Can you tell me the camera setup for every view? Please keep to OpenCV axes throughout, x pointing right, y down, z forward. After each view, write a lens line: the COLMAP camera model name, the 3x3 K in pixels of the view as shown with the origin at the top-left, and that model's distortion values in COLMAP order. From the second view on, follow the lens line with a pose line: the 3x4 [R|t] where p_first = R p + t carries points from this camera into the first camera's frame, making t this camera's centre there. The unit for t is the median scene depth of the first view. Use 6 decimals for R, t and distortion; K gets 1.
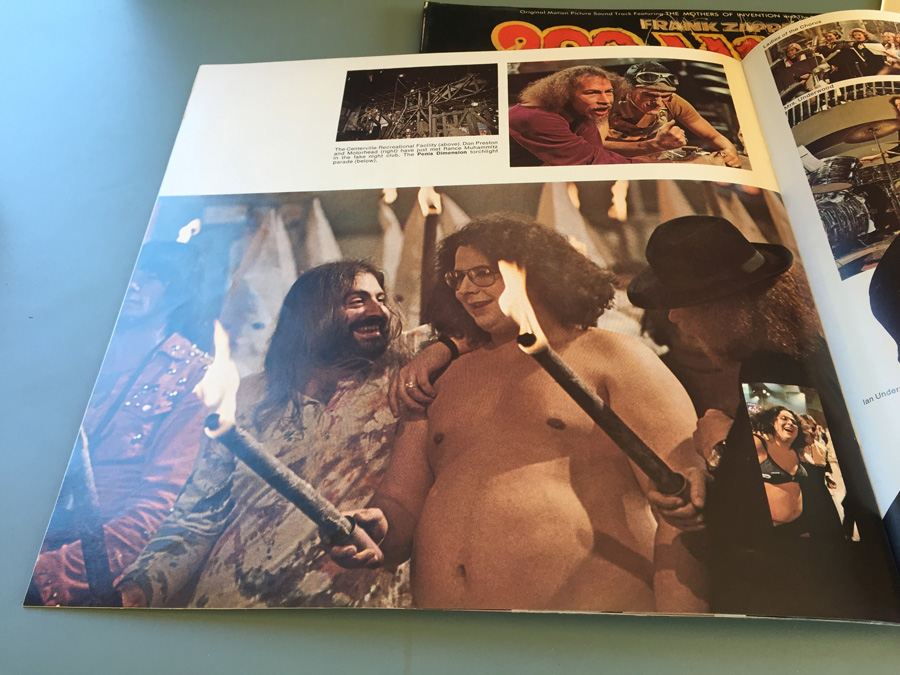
lens RADIAL K [[781.6, 0, 450.1], [0, 781.6, 336.7], [0, 0, 1]] dist [0.084508, -0.124878]
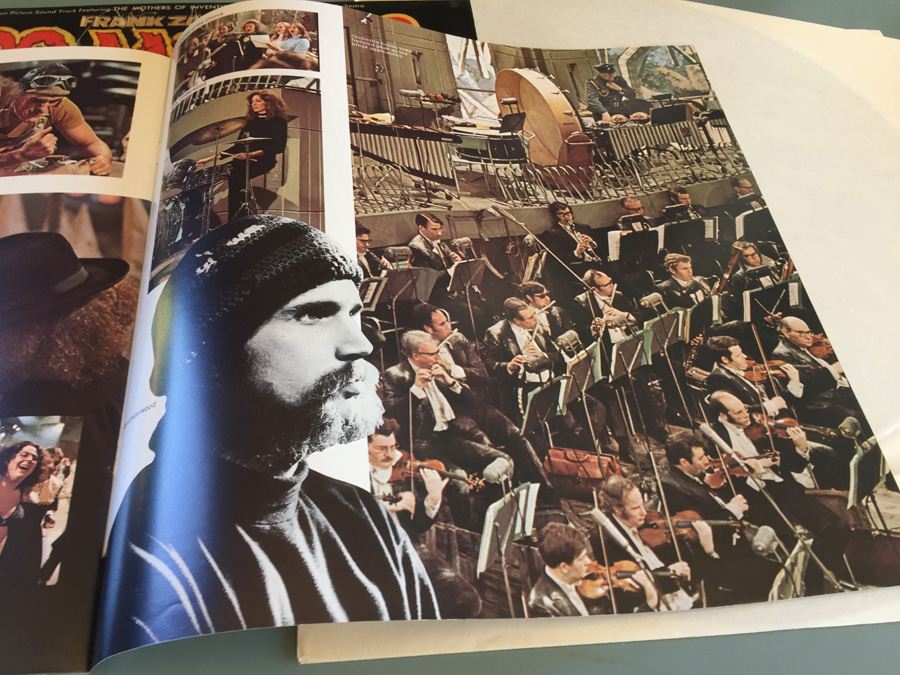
lens RADIAL K [[781.6, 0, 449.0], [0, 781.6, 334.2], [0, 0, 1]] dist [0.084508, -0.124878]
pose [[0.990342, -0.090456, 0.105074, 0.644936], [0.088413, 0.995796, 0.023946, -0.012360], [-0.106798, -0.014424, 0.994176, 0.017899]]
